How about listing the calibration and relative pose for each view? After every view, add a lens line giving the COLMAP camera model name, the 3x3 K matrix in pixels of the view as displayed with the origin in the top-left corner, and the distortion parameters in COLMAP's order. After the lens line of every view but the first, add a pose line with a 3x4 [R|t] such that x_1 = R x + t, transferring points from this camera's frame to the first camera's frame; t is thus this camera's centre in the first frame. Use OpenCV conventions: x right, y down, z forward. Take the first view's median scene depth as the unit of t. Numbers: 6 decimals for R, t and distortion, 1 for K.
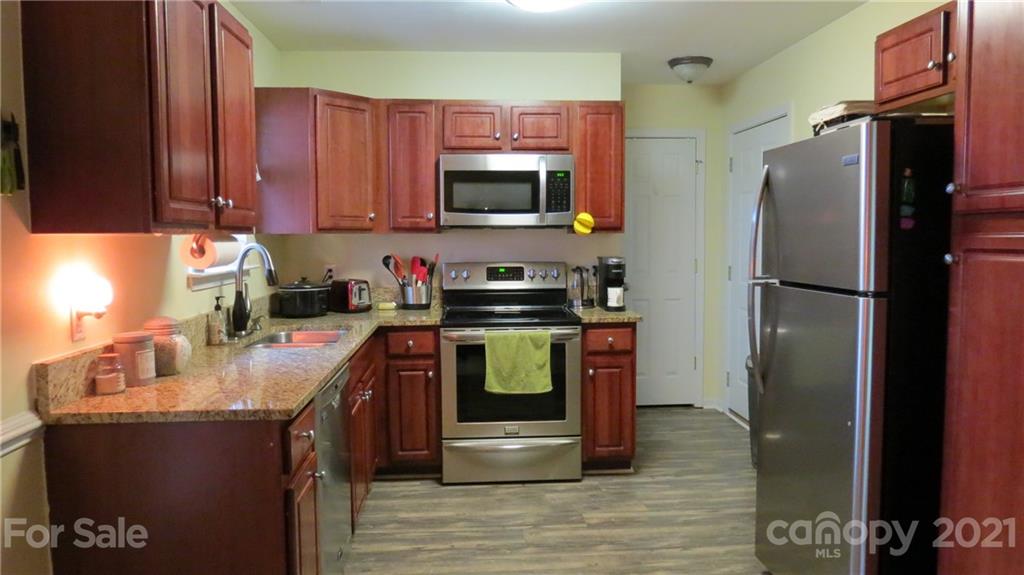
lens RADIAL K [[724.8, 0, 510.7], [0, 724.8, 283.6], [0, 0, 1]] dist [-0.023802, 0.008549]
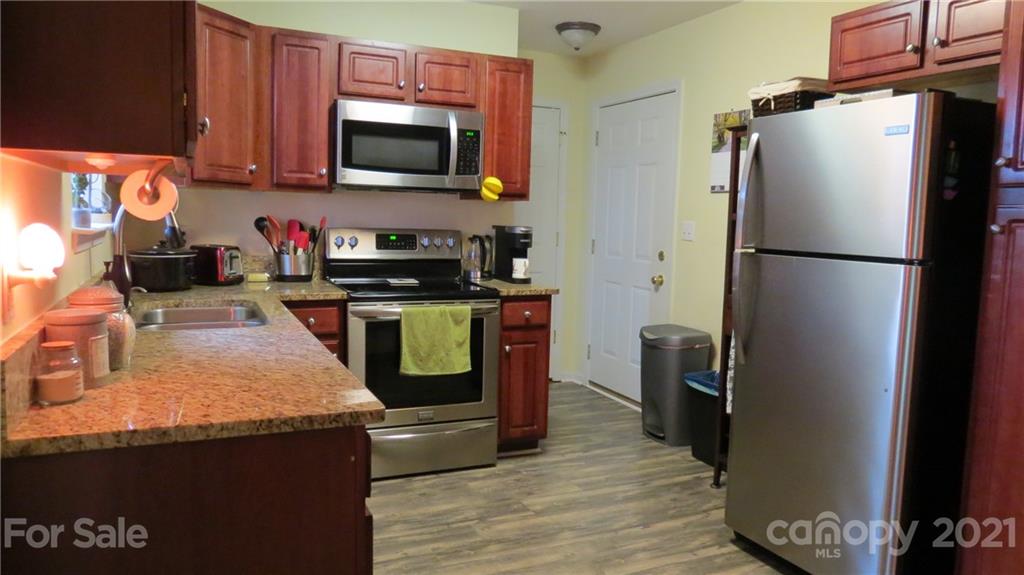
lens RADIAL K [[724.8, 0, 512.8], [0, 724.8, 284.2], [0, 0, 1]] dist [-0.023802, 0.008549]
pose [[0.937300, -0.000883, 0.348522, -0.207457], [-0.010614, 0.999461, 0.031078, 0.010503], [-0.348361, -0.032829, 0.936785, 0.126702]]
